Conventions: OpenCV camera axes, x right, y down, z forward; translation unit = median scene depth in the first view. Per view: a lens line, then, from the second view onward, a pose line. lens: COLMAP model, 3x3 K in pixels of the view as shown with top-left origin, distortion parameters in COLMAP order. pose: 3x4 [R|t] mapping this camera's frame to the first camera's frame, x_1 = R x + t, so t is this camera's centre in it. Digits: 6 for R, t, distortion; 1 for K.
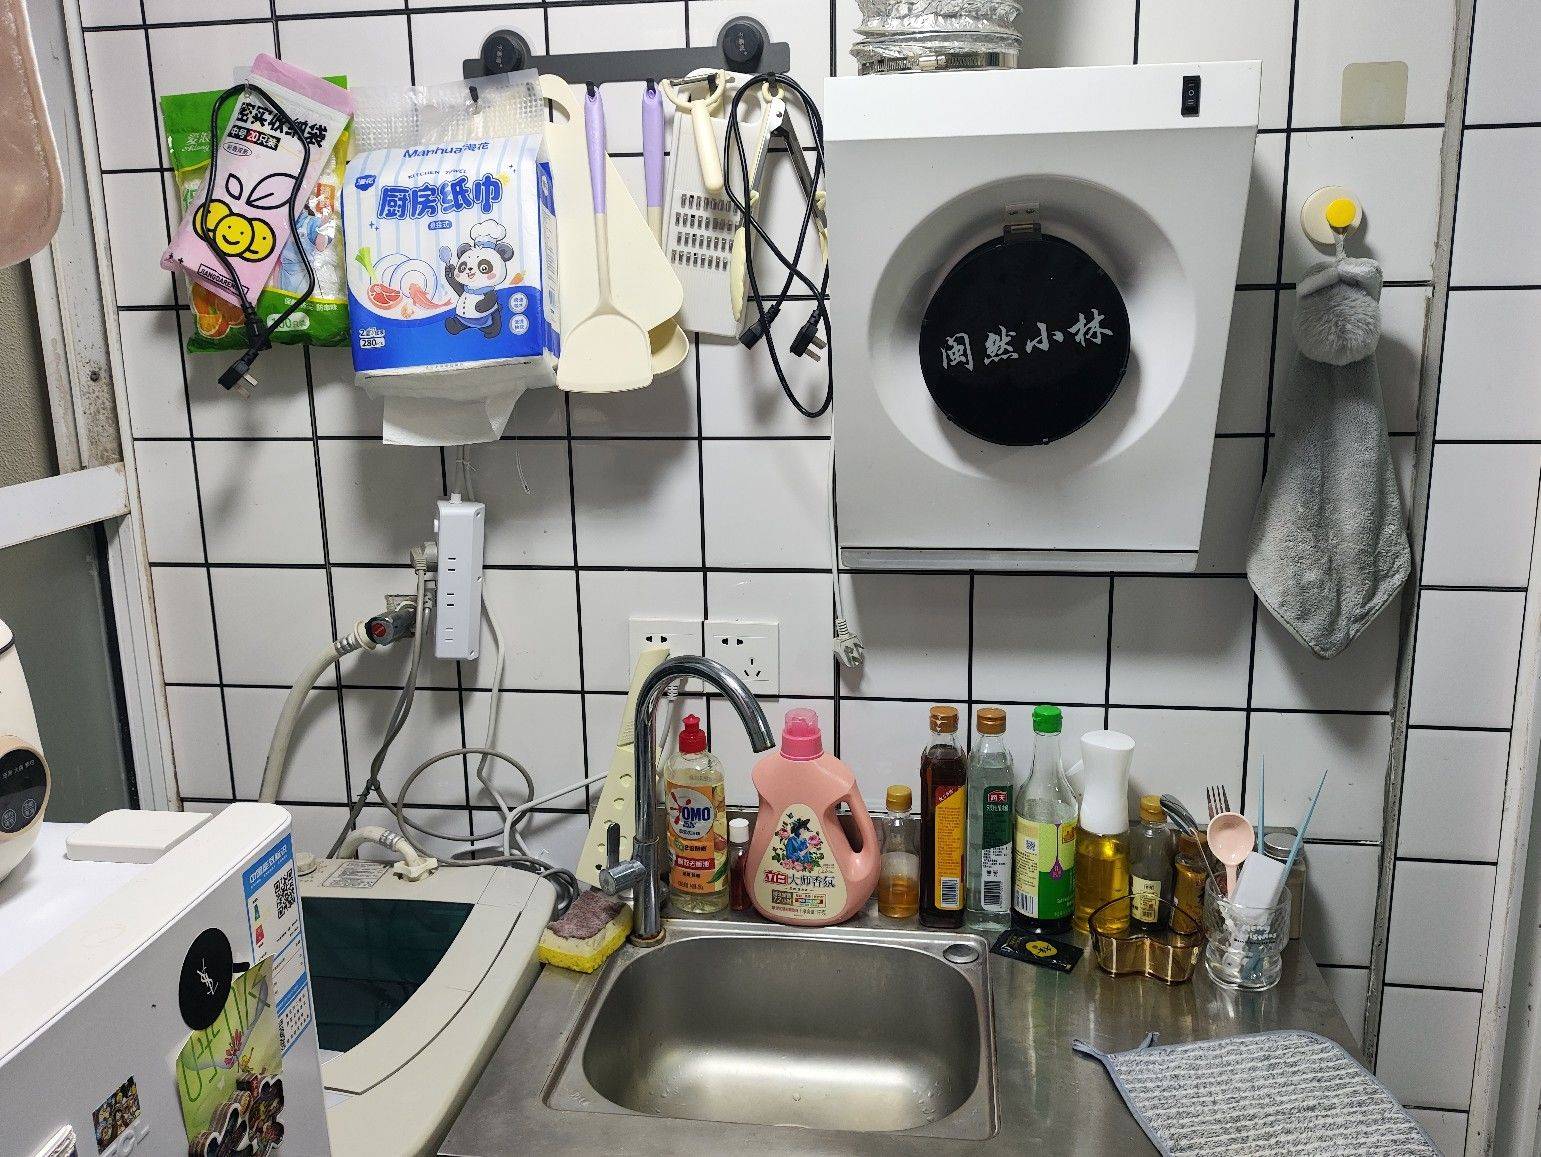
lens RADIAL K [[1292.6, 0, 774.4], [0, 1292.6, 569.2], [0, 0, 1]] dist [0.091399, -0.171091]
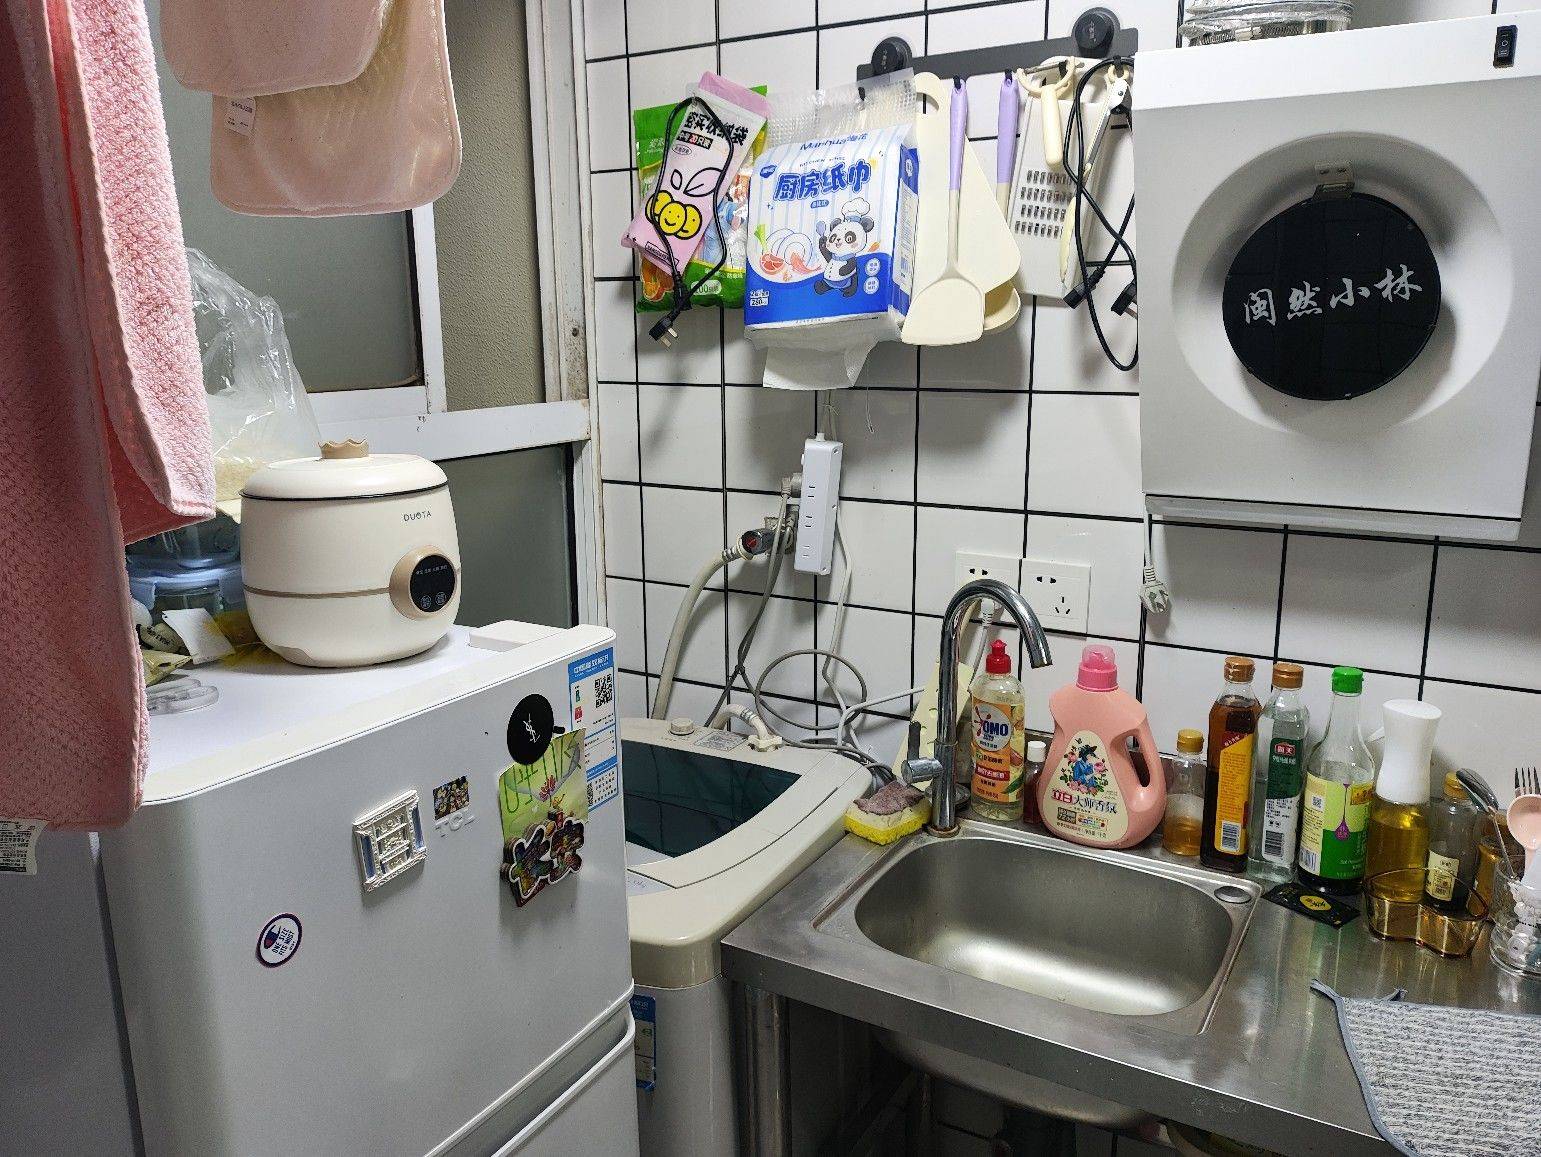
lens RADIAL K [[1249.0, 0, 762.6], [0, 1249.0, 571.8], [0, 0, 1]] dist [0.084835, -0.153414]
pose [[0.917899, 0.089196, -0.386660, 0.165407], [-0.091796, 0.995708, 0.011775, 0.062019], [0.386050, 0.024686, 0.922147, -0.076641]]
